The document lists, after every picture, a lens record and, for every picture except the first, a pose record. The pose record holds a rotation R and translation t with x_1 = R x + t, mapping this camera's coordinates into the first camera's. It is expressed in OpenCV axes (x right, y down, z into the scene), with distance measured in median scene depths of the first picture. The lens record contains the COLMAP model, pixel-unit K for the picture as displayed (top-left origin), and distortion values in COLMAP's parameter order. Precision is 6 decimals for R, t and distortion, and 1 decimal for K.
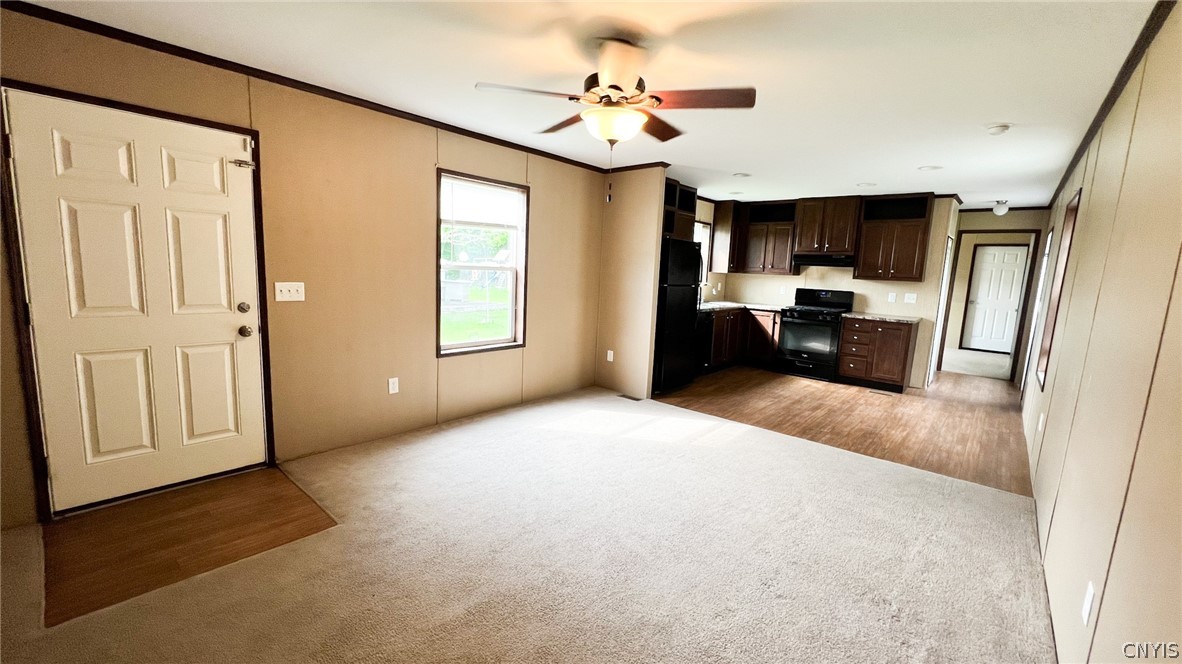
lens RADIAL K [[475.3, 0, 591.0], [0, 475.3, 332.0], [0, 0, 1]] dist [-0.001107, -0.000170]
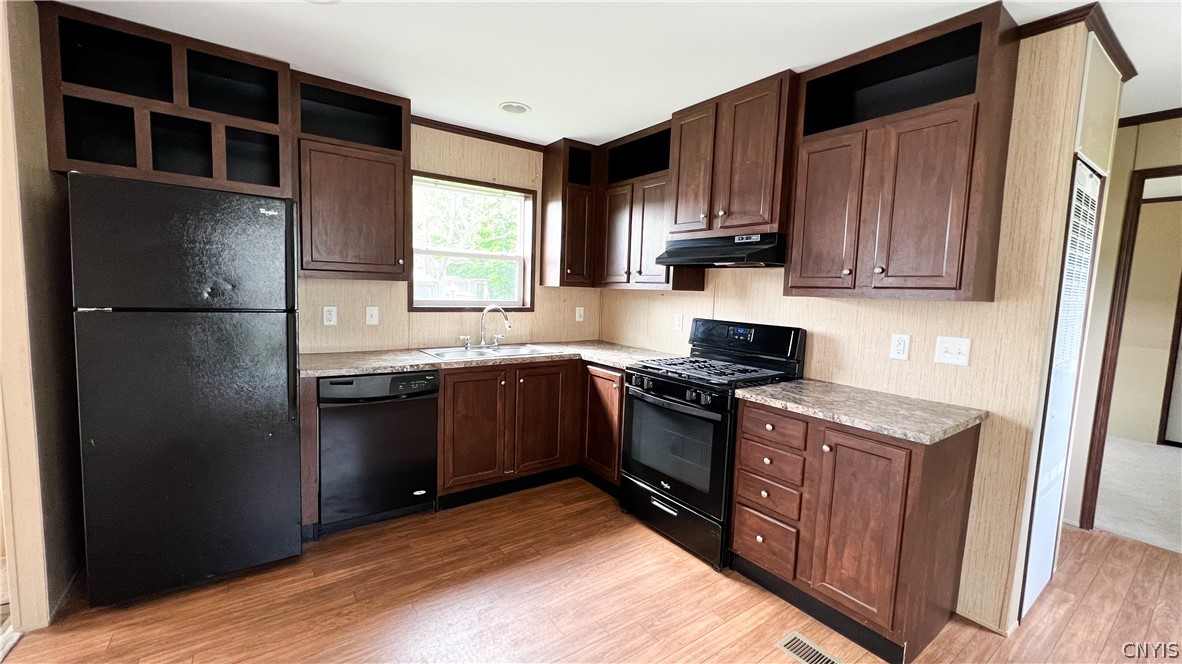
lens RADIAL K [[475.3, 0, 591.0], [0, 475.3, 332.0], [0, 0, 1]] dist [-0.001107, -0.000170]
pose [[0.973833, 0.010628, -0.227018, 0.473711], [-0.022897, 0.998412, -0.051480, -0.057600], [0.226110, 0.055331, 0.972529, 0.580910]]
